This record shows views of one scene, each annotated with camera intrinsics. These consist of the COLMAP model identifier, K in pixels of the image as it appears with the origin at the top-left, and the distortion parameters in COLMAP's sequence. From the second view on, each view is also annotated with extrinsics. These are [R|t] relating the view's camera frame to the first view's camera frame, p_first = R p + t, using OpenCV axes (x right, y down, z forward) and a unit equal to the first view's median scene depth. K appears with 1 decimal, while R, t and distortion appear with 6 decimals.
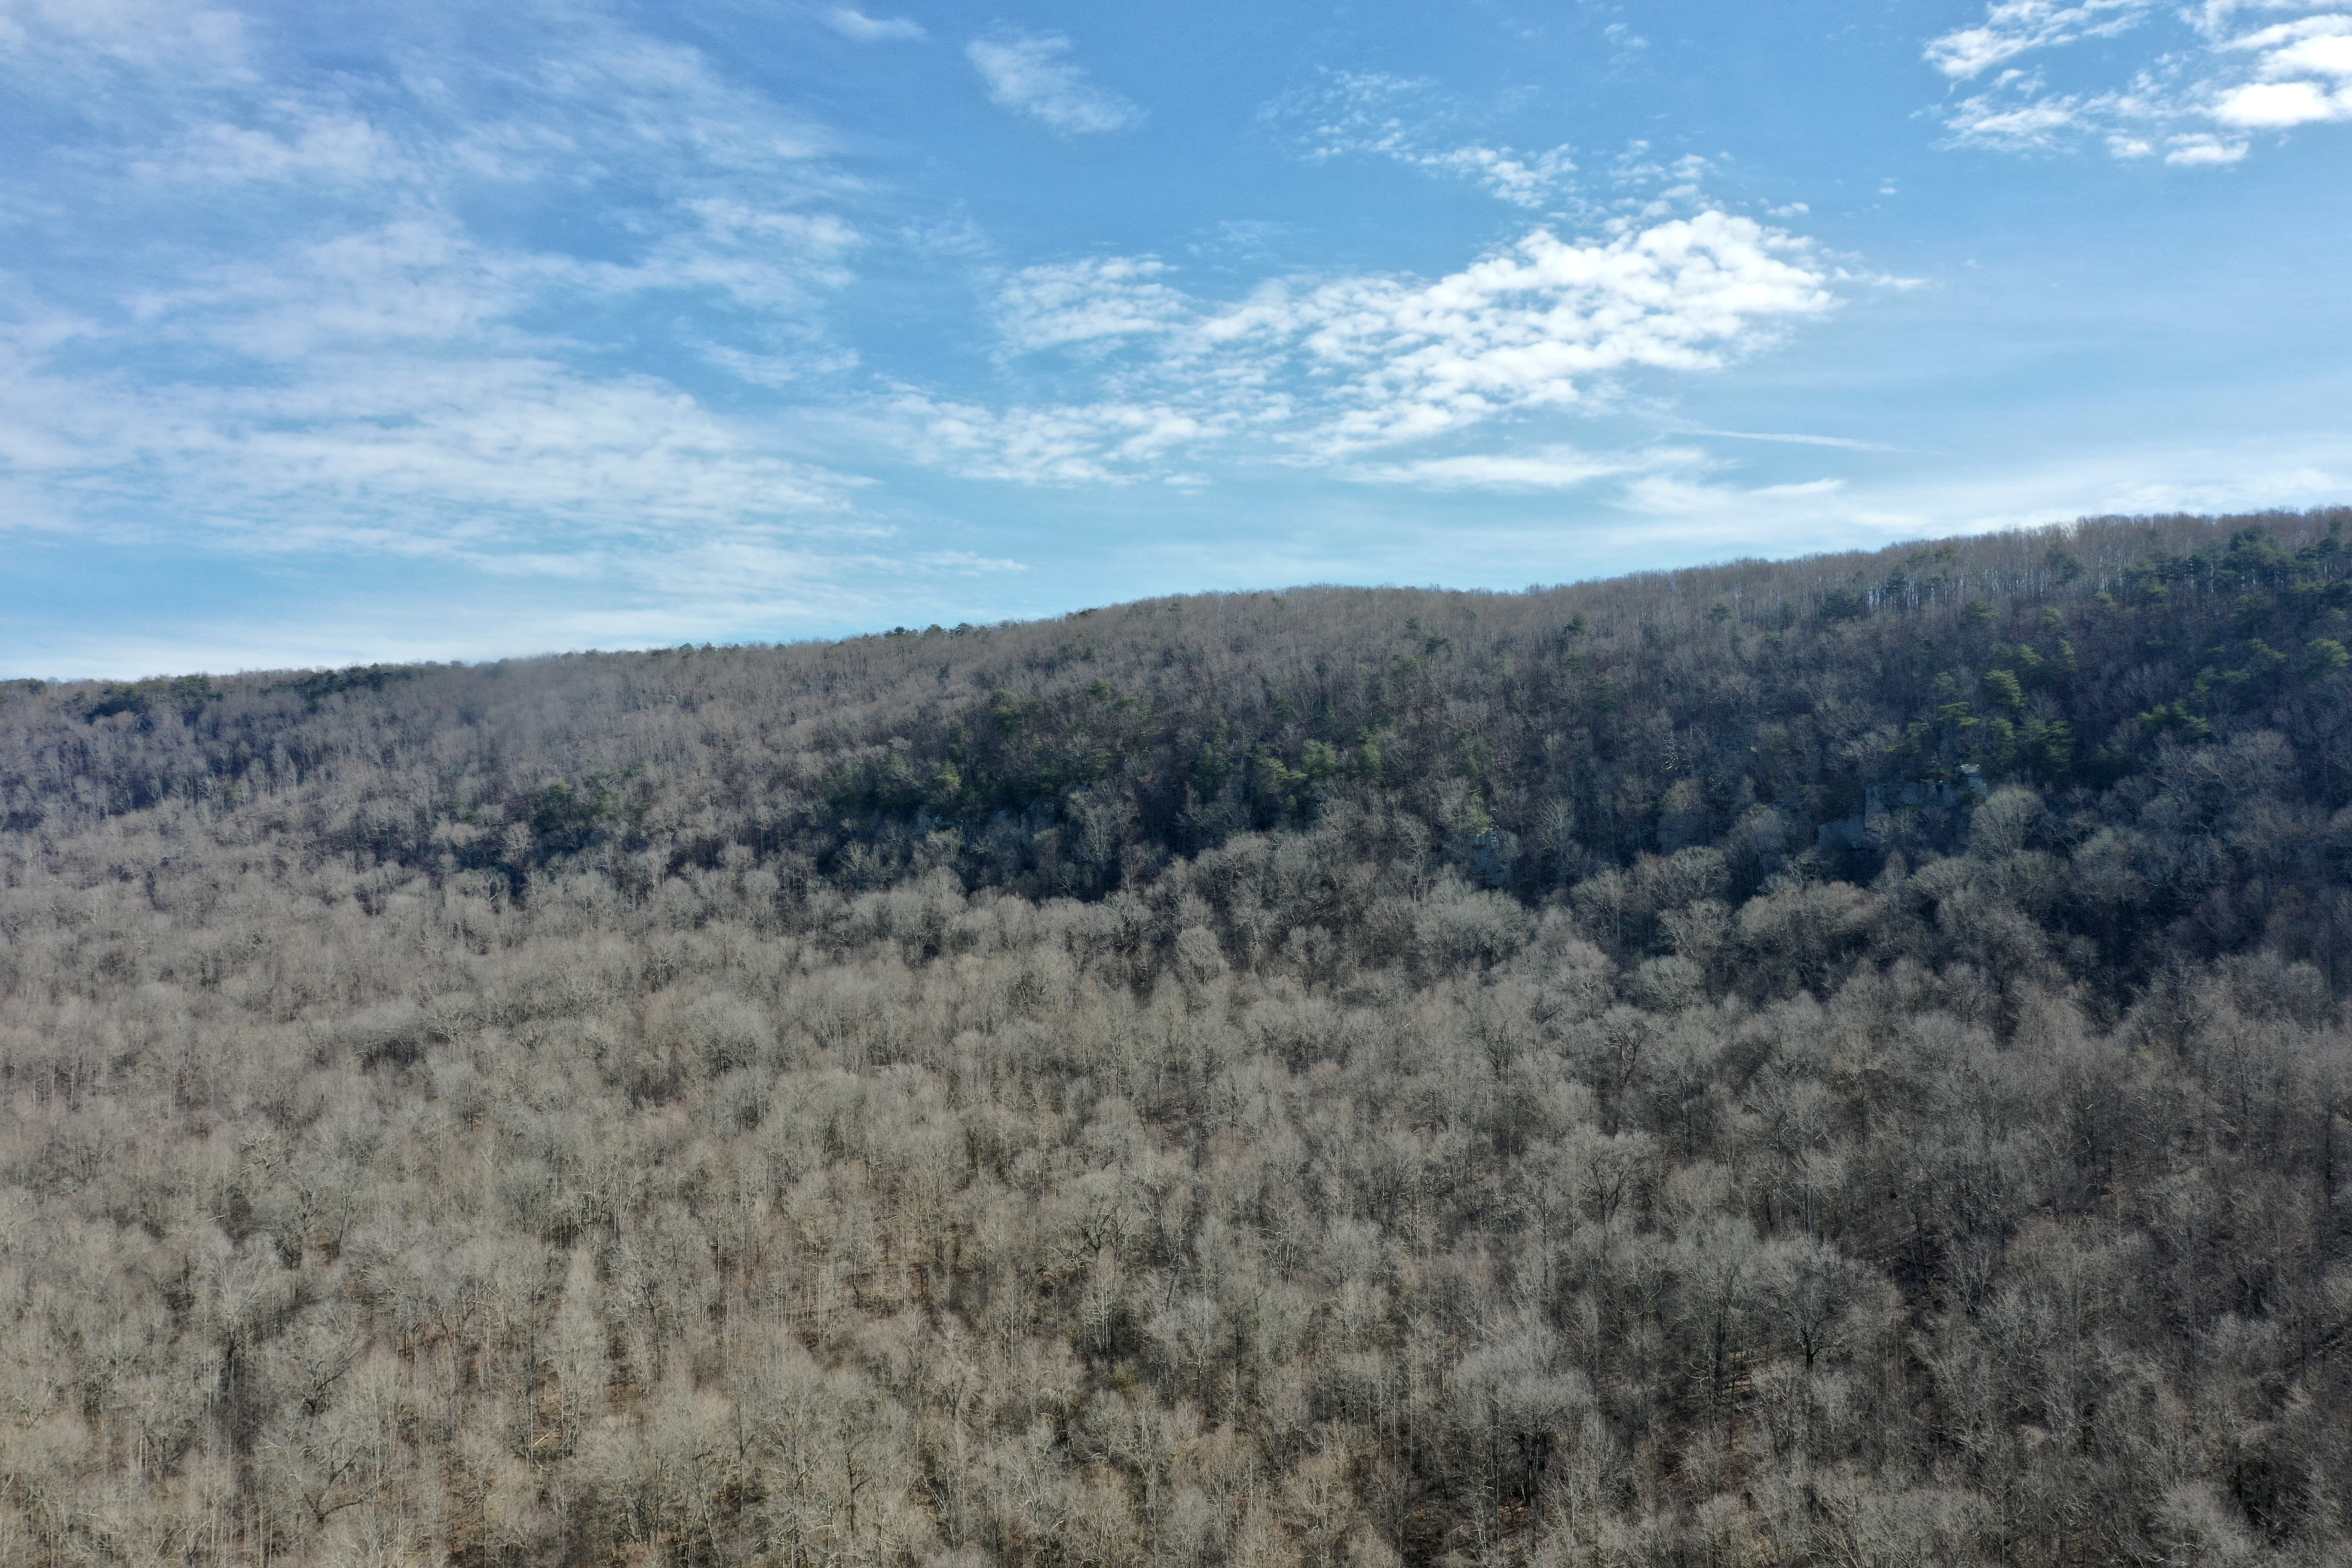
lens RADIAL K [[1848.3, 0, 1177.5], [0, 1848.3, 815.0], [0, 0, 1]] dist [-0.015259, -0.006664]
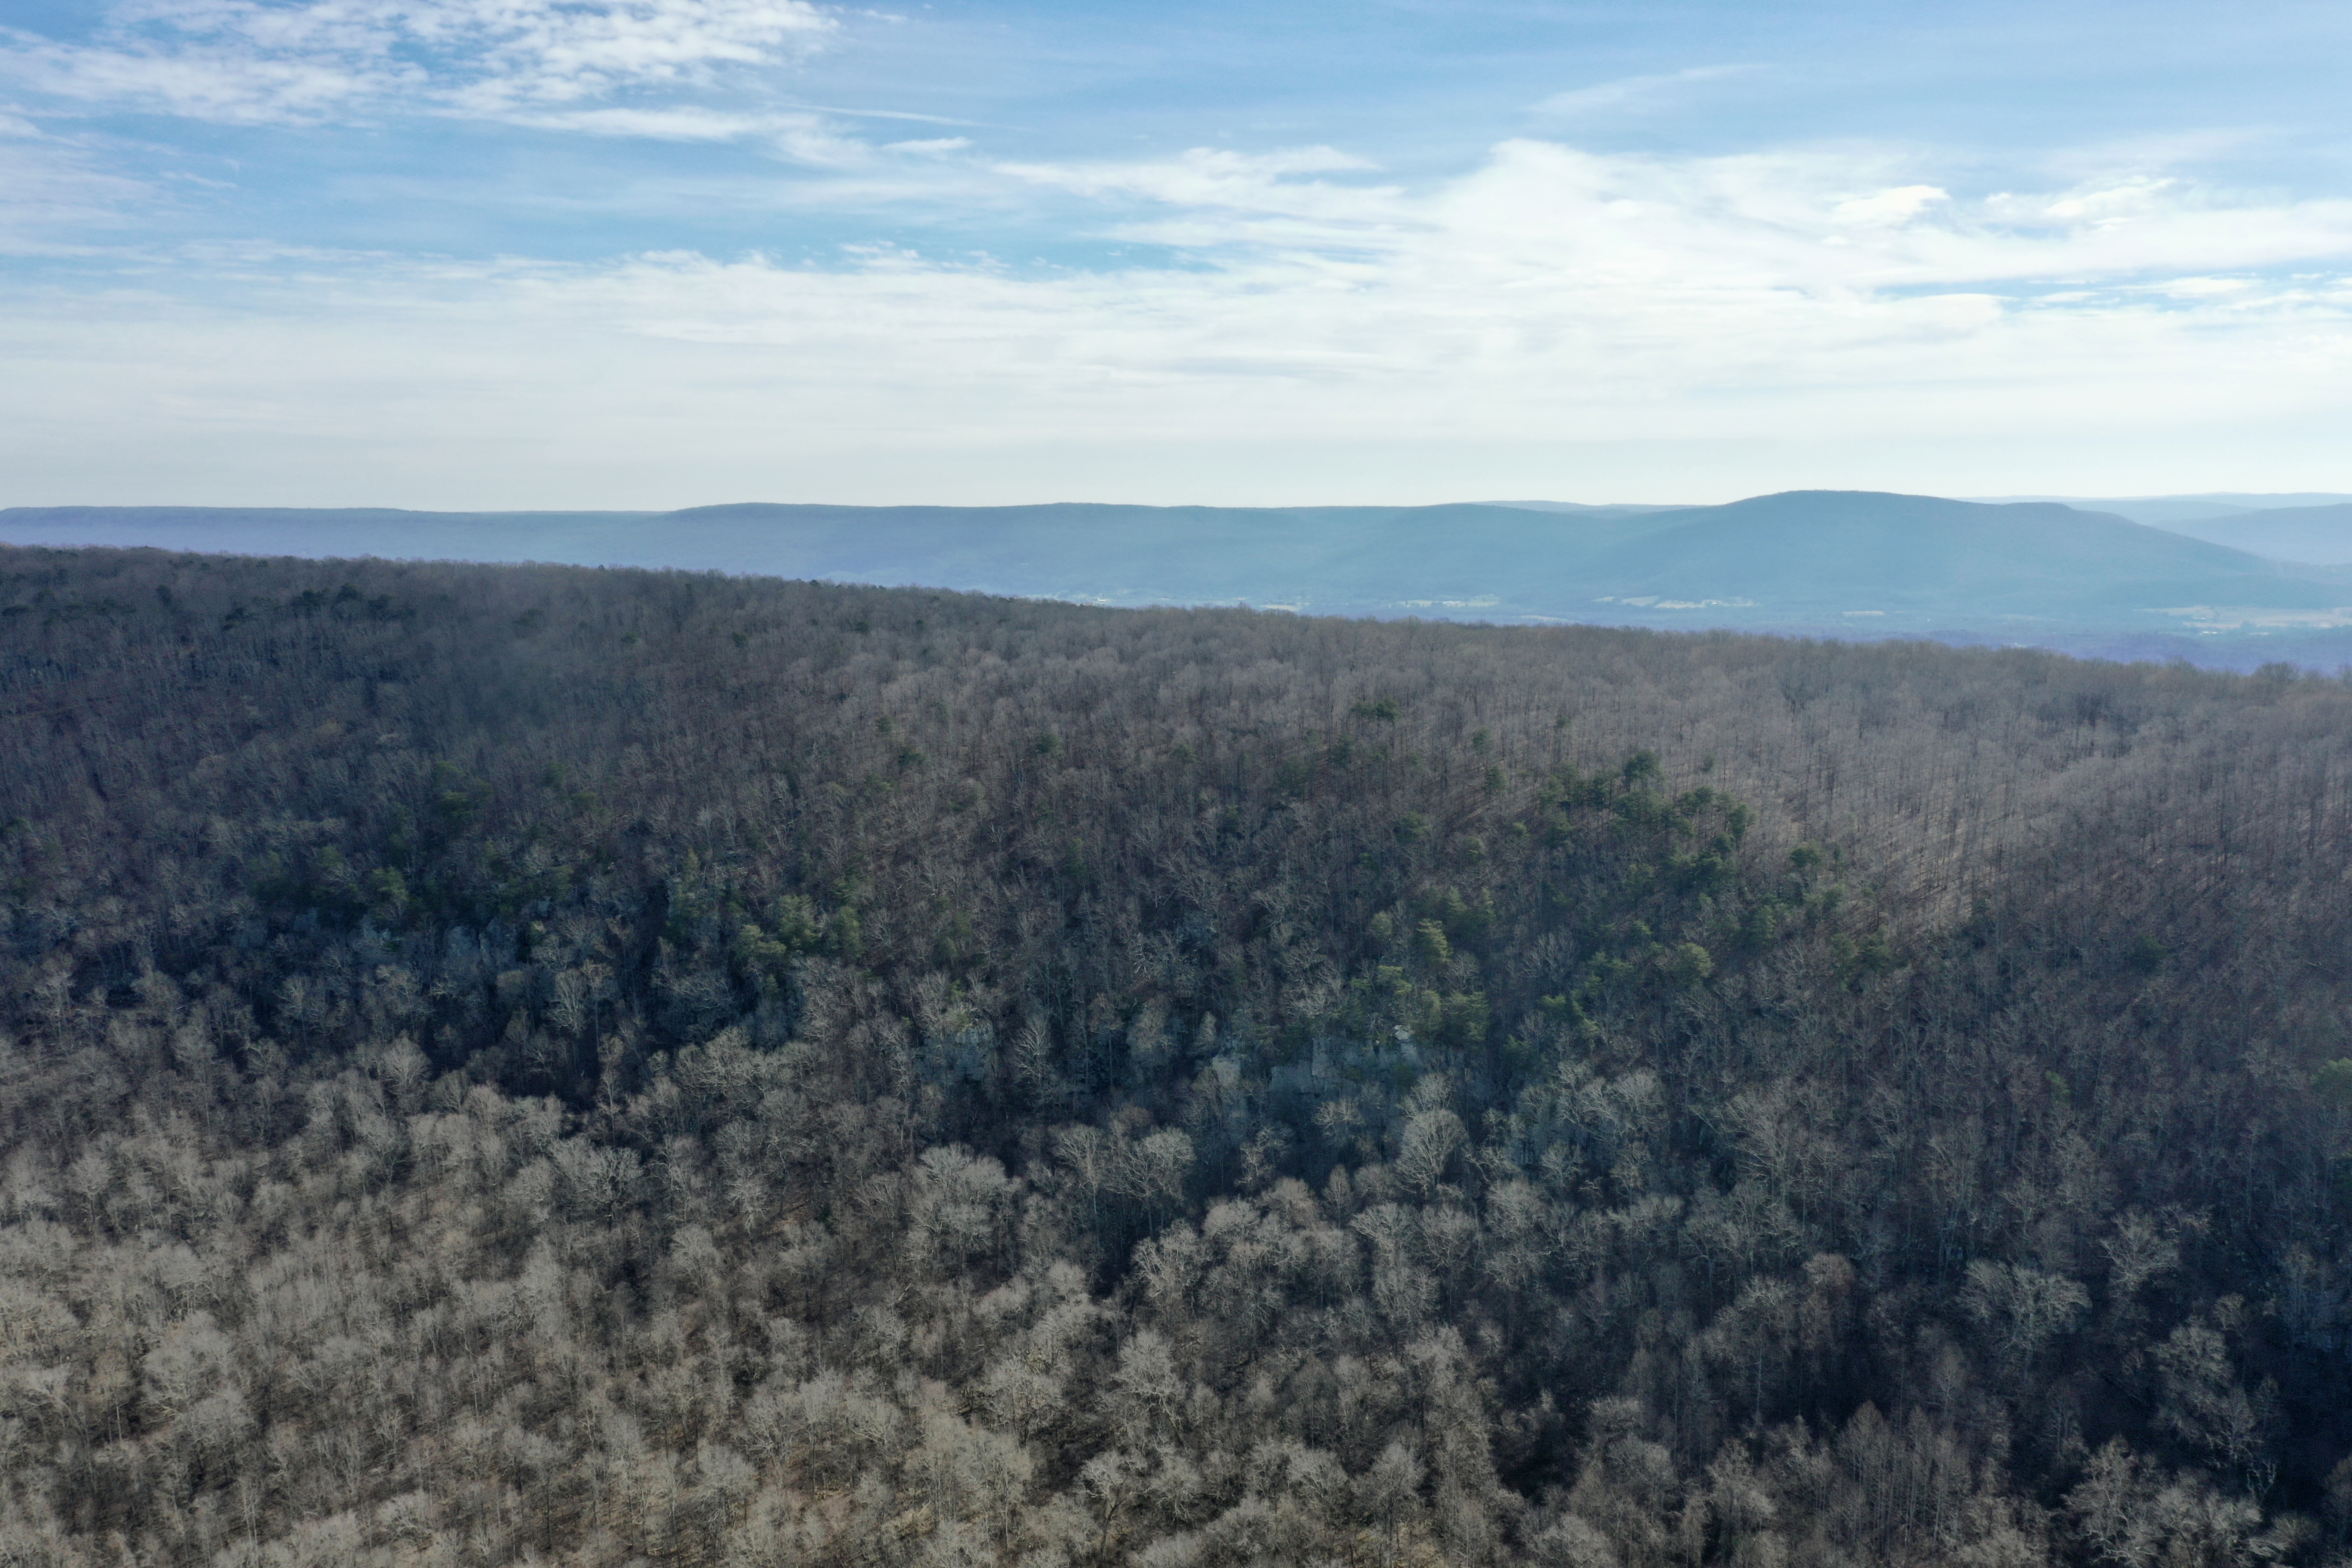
lens RADIAL K [[1848.3, 0, 1176.1], [0, 1848.3, 799.1], [0, 0, 1]] dist [-0.015259, -0.006664]
pose [[0.958025, -0.060908, 0.280140, -0.002605], [0.000281, 0.977369, 0.211539, -0.268528], [-0.286684, -0.202581, 0.936362, 0.017196]]
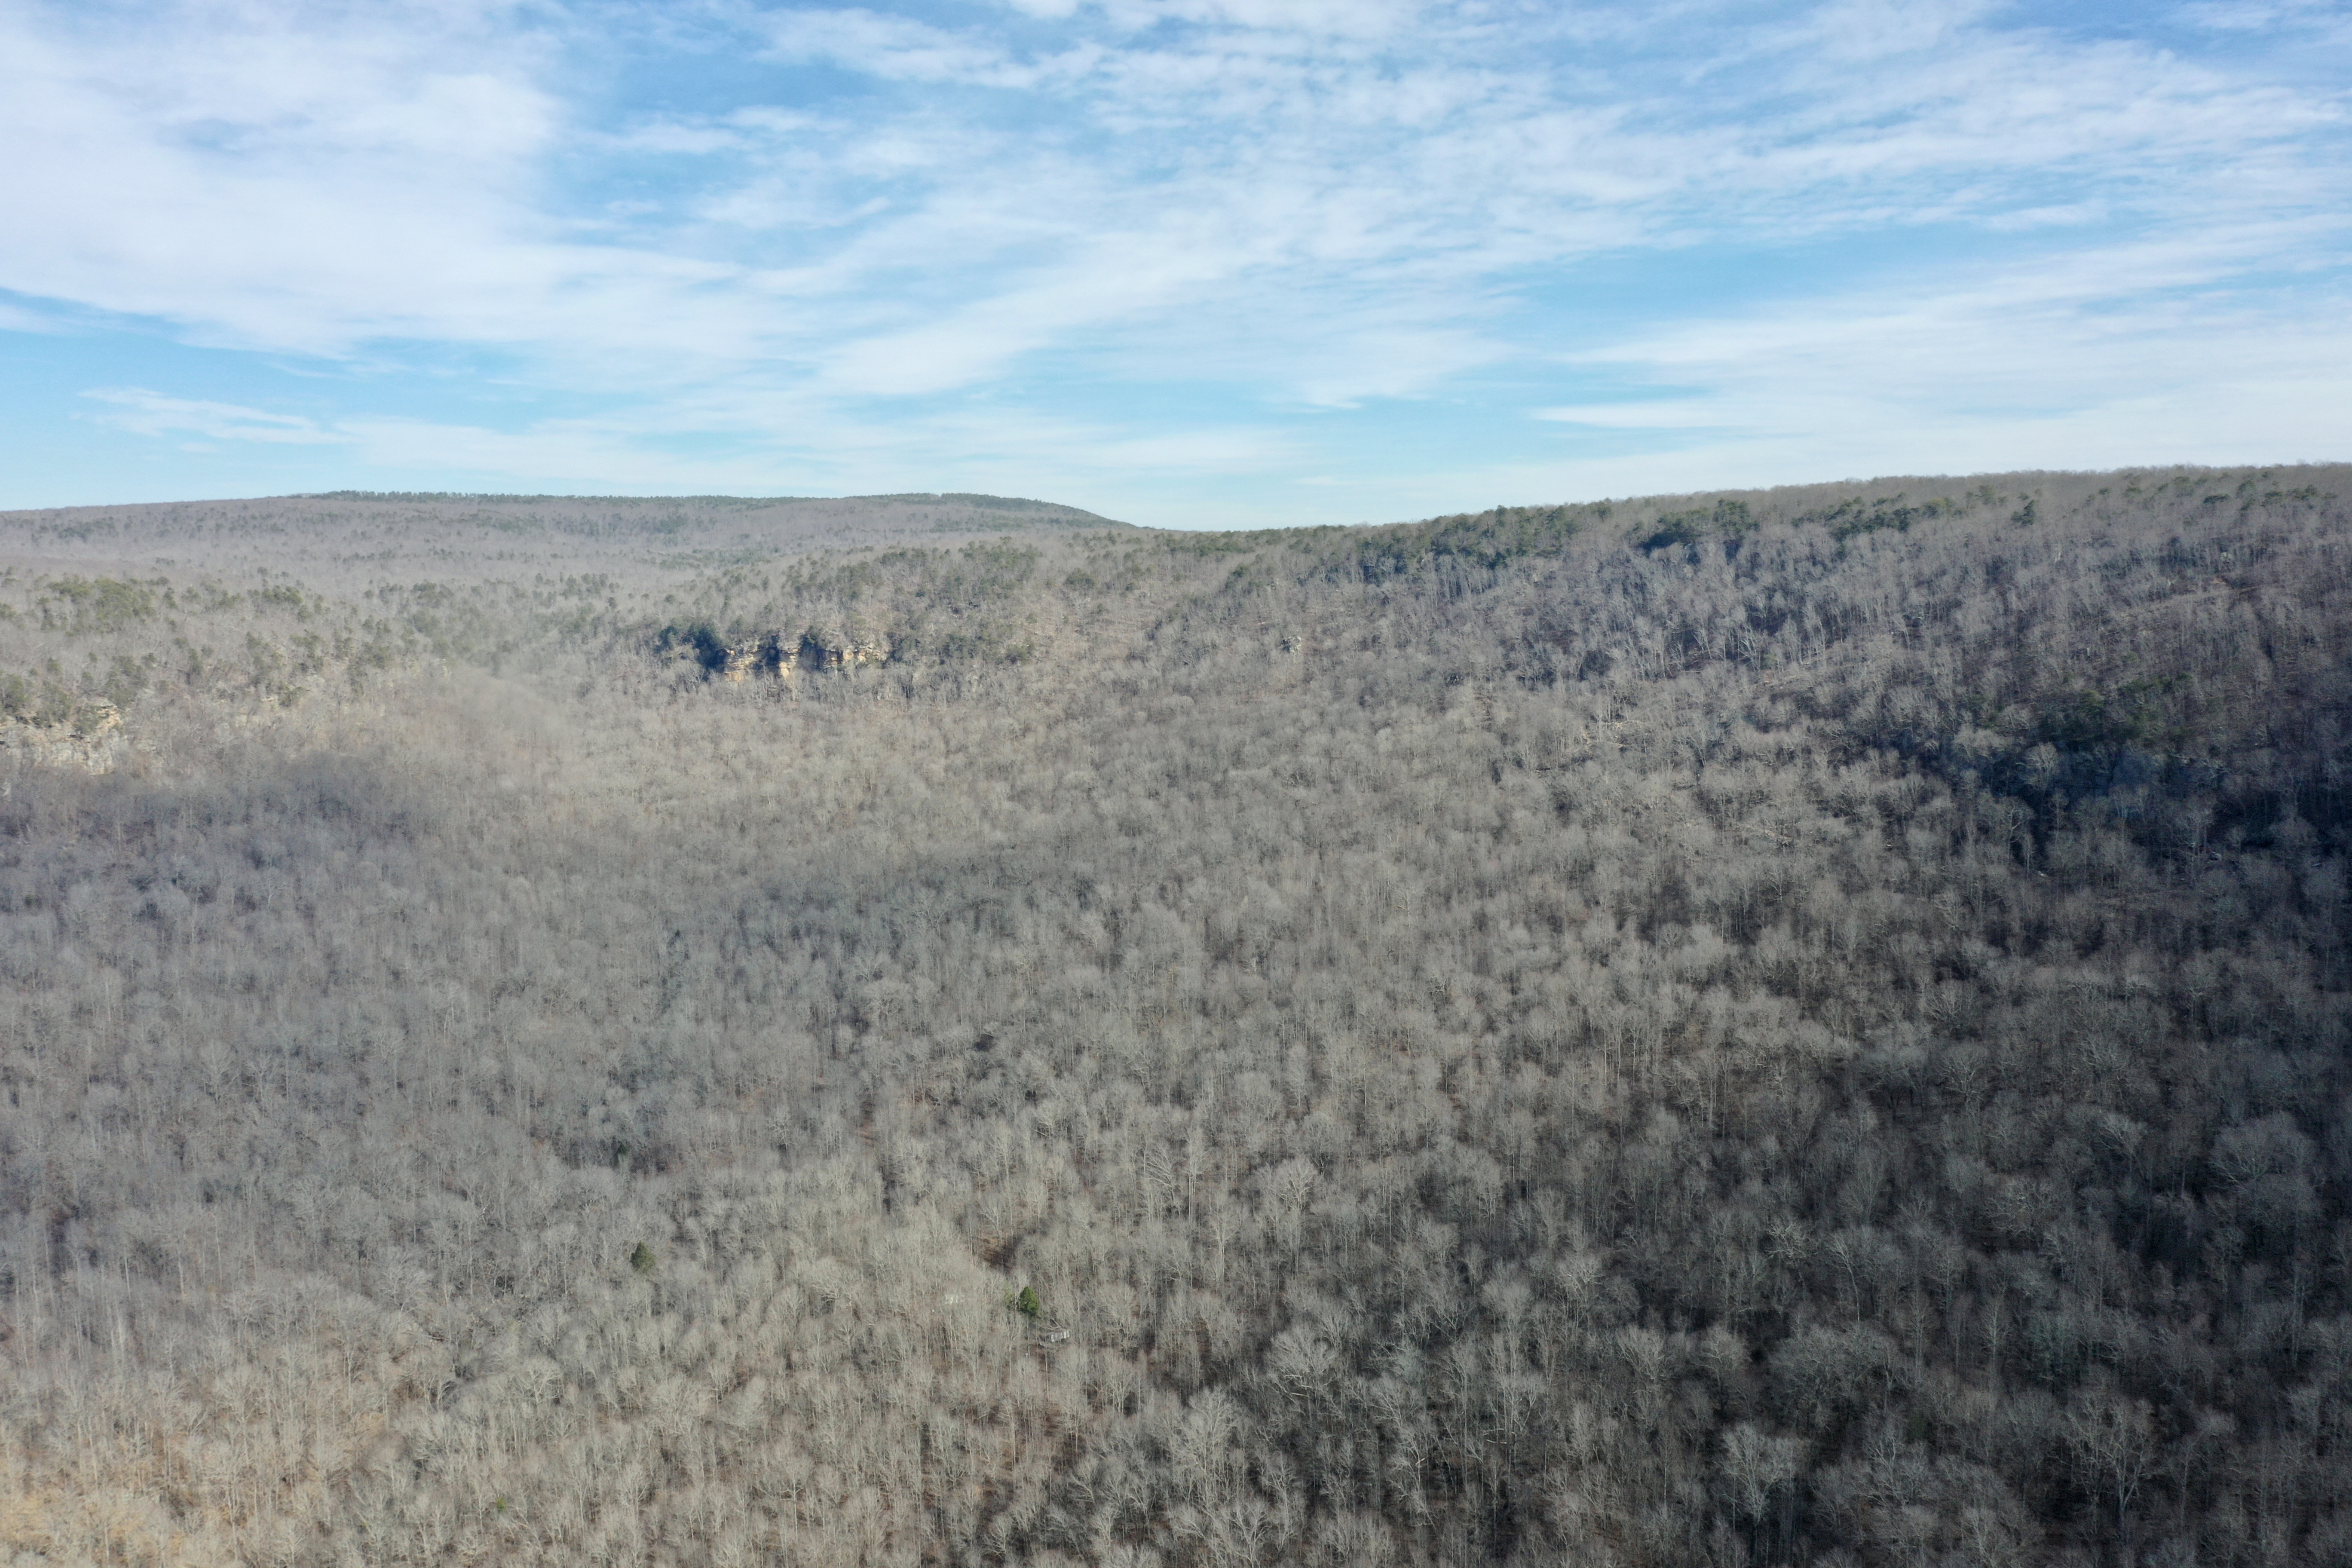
lens RADIAL K [[1848.3, 0, 1152.2], [0, 1848.3, 775.5], [0, 0, 1]] dist [-0.015259, -0.006664]
pose [[0.697255, 0.065068, -0.713864, 0.007020], [0.060686, 0.986938, 0.149234, -0.173983], [0.714250, -0.147376, 0.684199, 0.005604]]
